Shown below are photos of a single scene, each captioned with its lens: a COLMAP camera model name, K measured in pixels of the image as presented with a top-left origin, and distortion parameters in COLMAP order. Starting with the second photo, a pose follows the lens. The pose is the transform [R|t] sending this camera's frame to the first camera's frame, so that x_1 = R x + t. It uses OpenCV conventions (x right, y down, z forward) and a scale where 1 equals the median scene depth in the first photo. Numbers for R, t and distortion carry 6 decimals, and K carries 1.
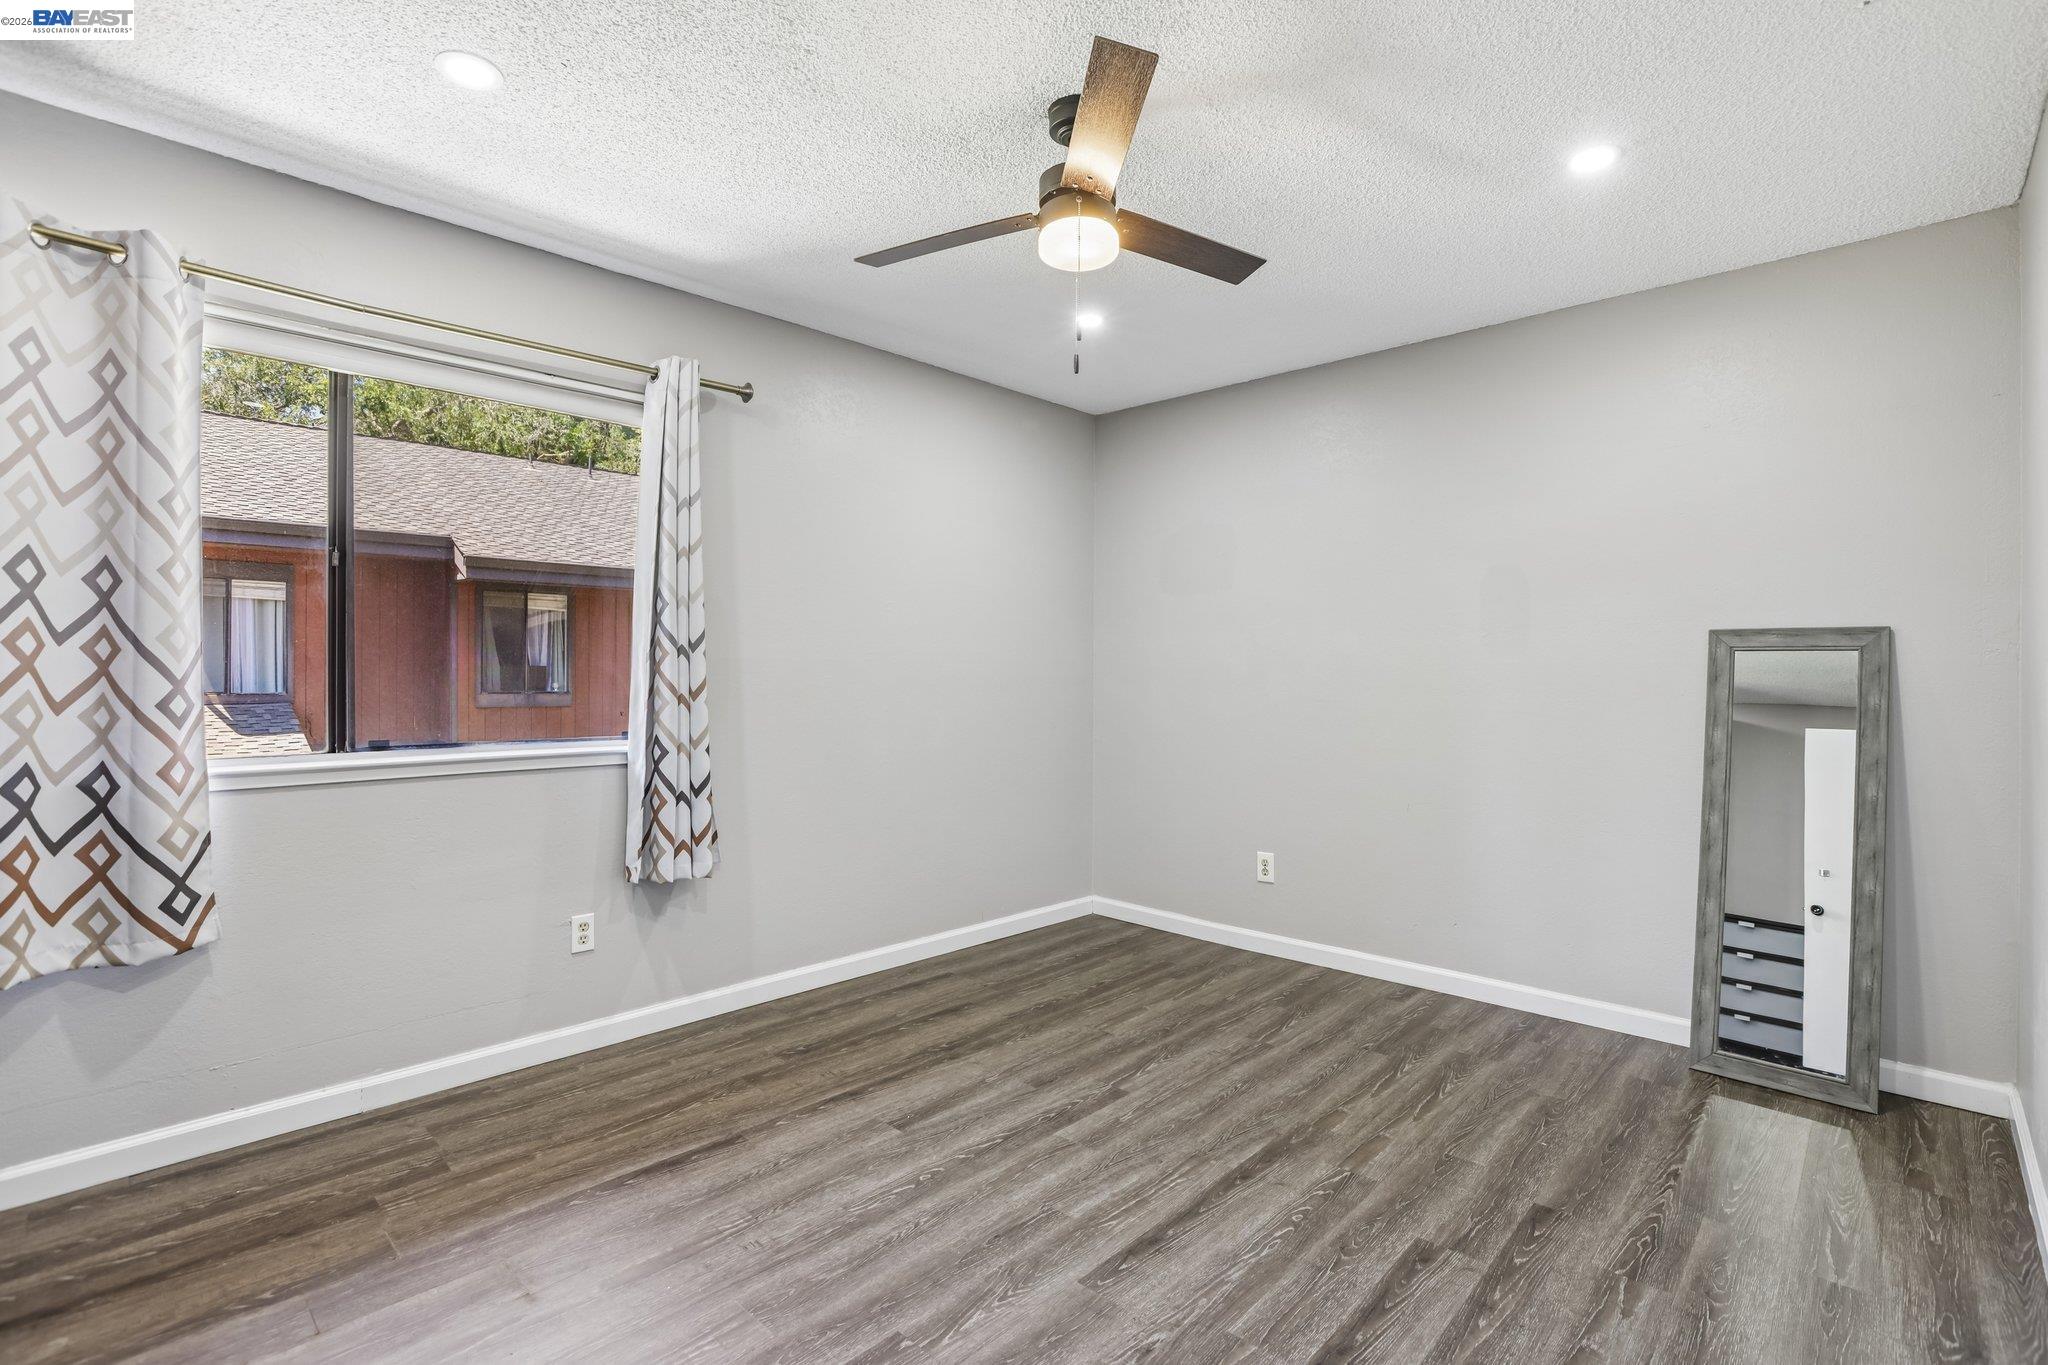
lens RADIAL K [[935.5, 0, 1027.8], [0, 935.5, 668.7], [0, 0, 1]] dist [-0.030727, 0.011397]
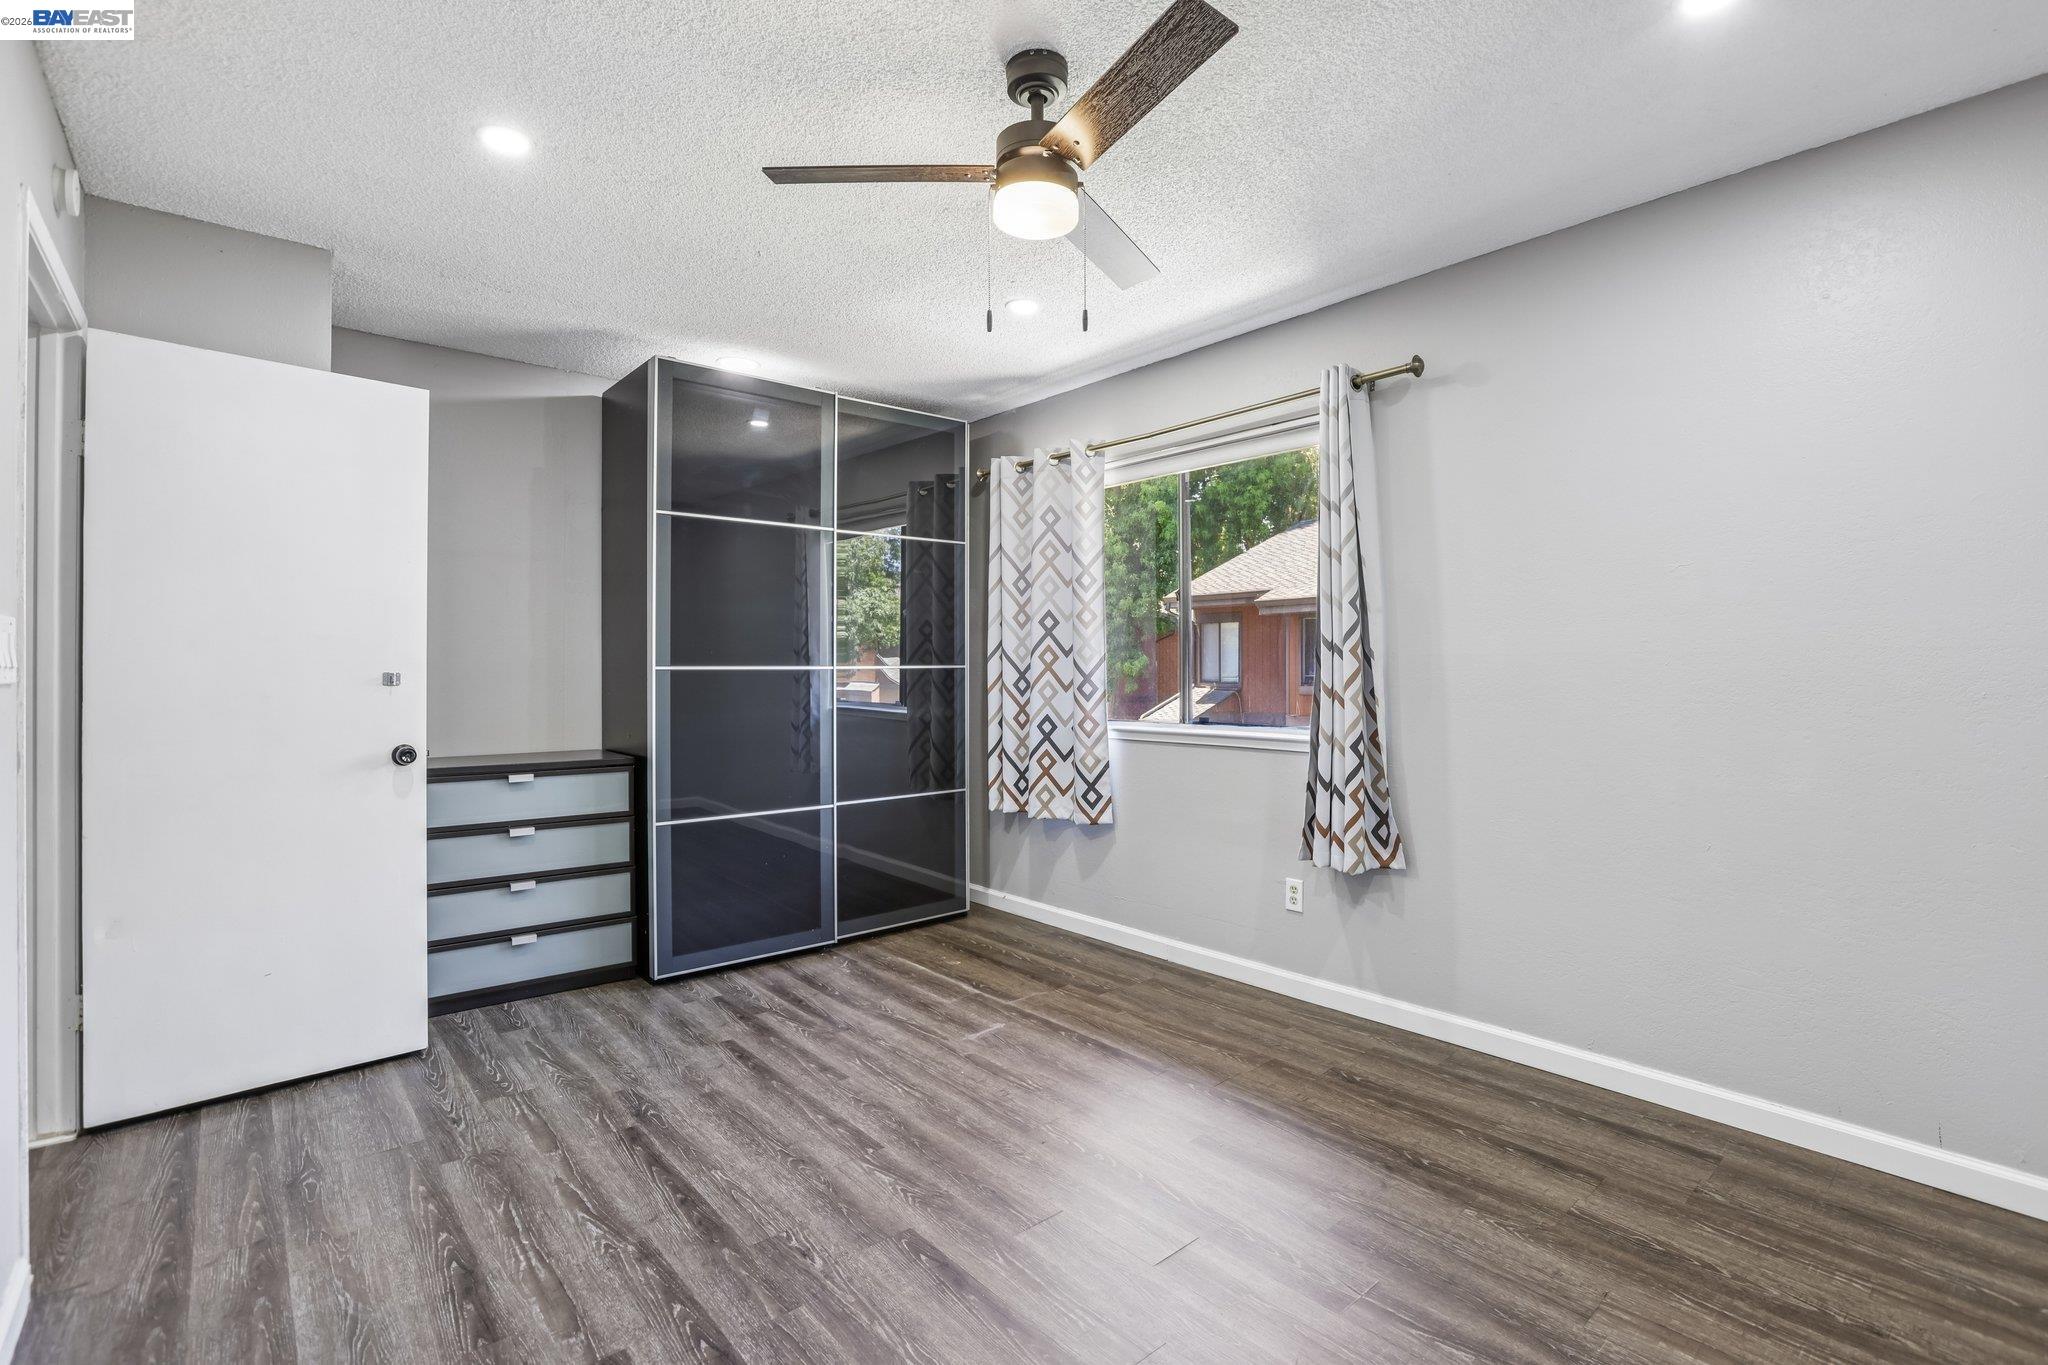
lens RADIAL K [[935.5, 0, 1027.8], [0, 935.5, 668.7], [0, 0, 1]] dist [-0.030727, 0.011397]
pose [[-0.087217, -0.007057, -0.996164, 0.830219], [0.011084, 0.999906, -0.008054, 0.010839], [0.996128, -0.011744, -0.087131, 0.907589]]
